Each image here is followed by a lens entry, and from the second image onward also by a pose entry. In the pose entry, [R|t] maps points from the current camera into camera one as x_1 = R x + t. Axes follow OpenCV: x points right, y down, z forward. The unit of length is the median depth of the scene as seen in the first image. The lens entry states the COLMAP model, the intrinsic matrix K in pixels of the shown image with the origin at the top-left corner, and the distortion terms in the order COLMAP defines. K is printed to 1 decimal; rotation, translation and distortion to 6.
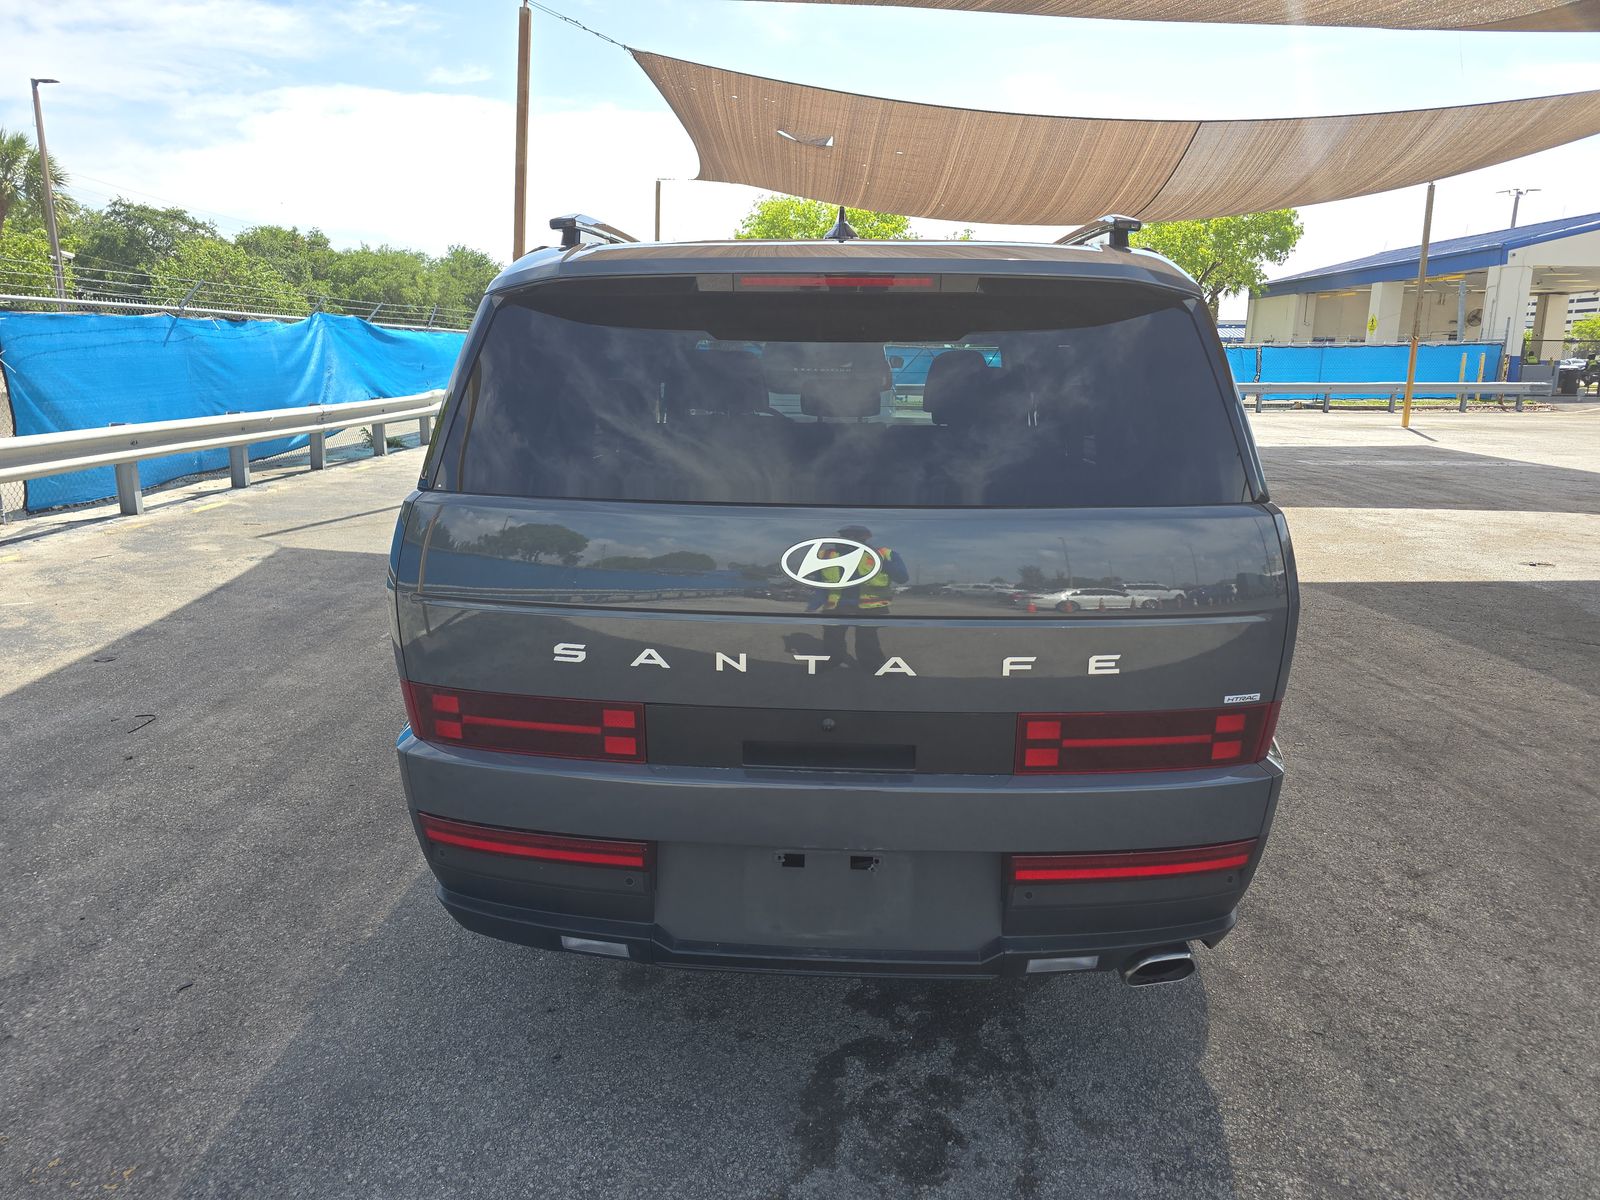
lens RADIAL K [[1070.3, 0, 793.0], [0, 1070.3, 597.0], [0, 0, 1]] dist [0.038819, -0.026251]
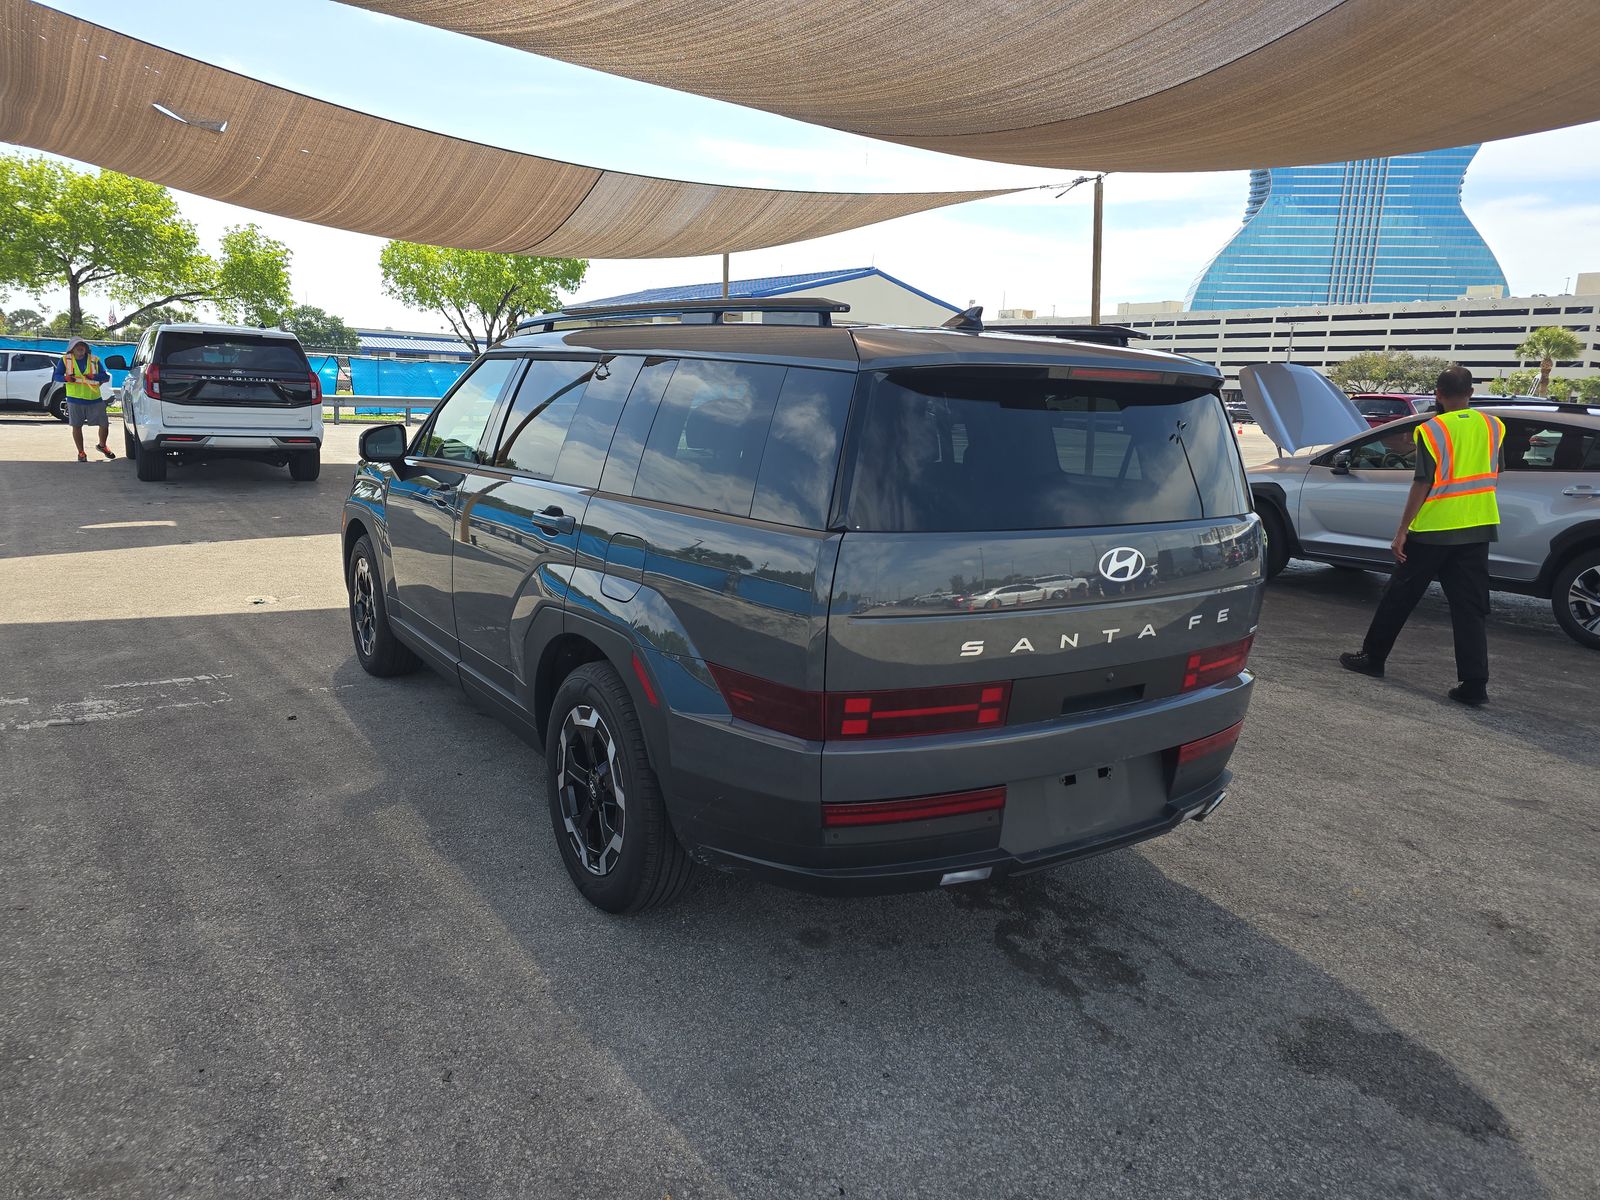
lens RADIAL K [[1070.3, 0, 794.4], [0, 1070.3, 600.4], [0, 0, 1]] dist [0.038819, -0.026251]
pose [[0.801391, -0.089899, 0.591347, -0.926720], [0.094615, 0.995246, 0.023080, -0.045721], [-0.590611, 0.037454, 0.806087, 0.062096]]
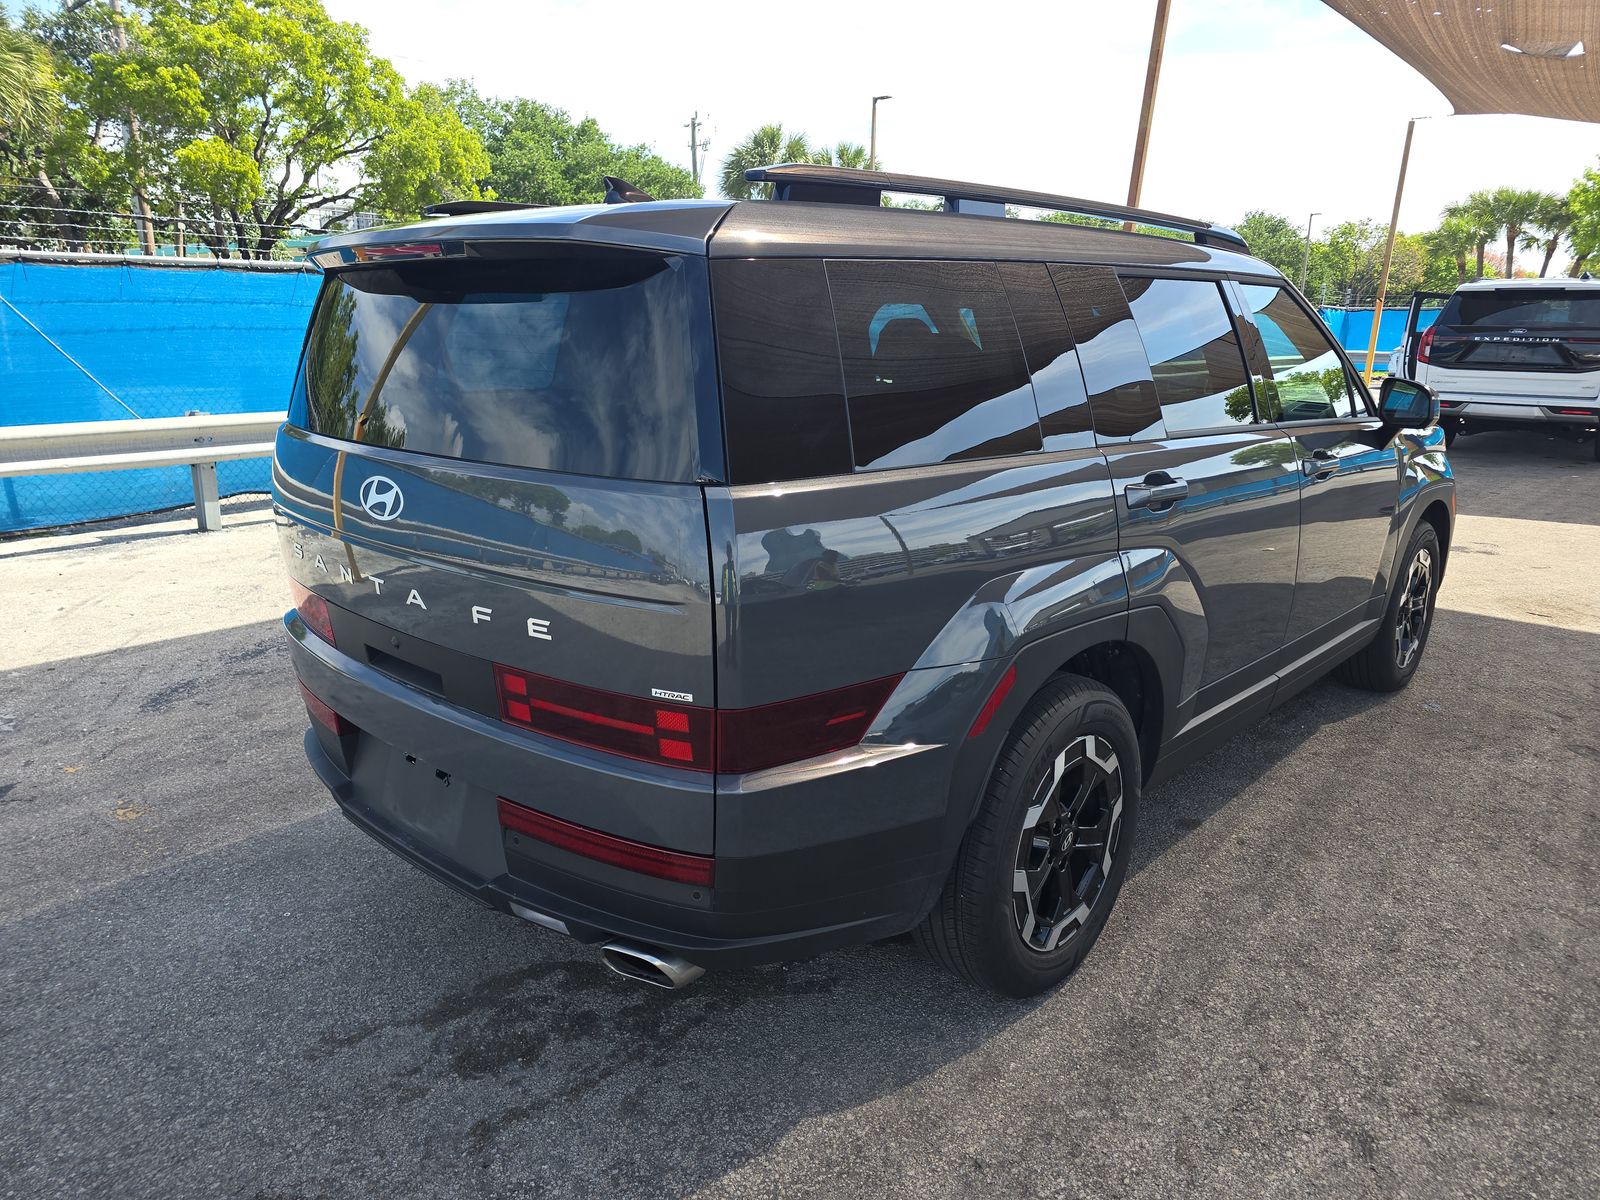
lens RADIAL K [[1070.3, 0, 803.2], [0, 1070.3, 597.6], [0, 0, 1]] dist [0.038819, -0.026251]
pose [[0.776606, 0.155436, -0.610510, 0.855333], [-0.140106, 0.987429, 0.073177, -0.057659], [0.614209, 0.028706, 0.788621, 0.285791]]
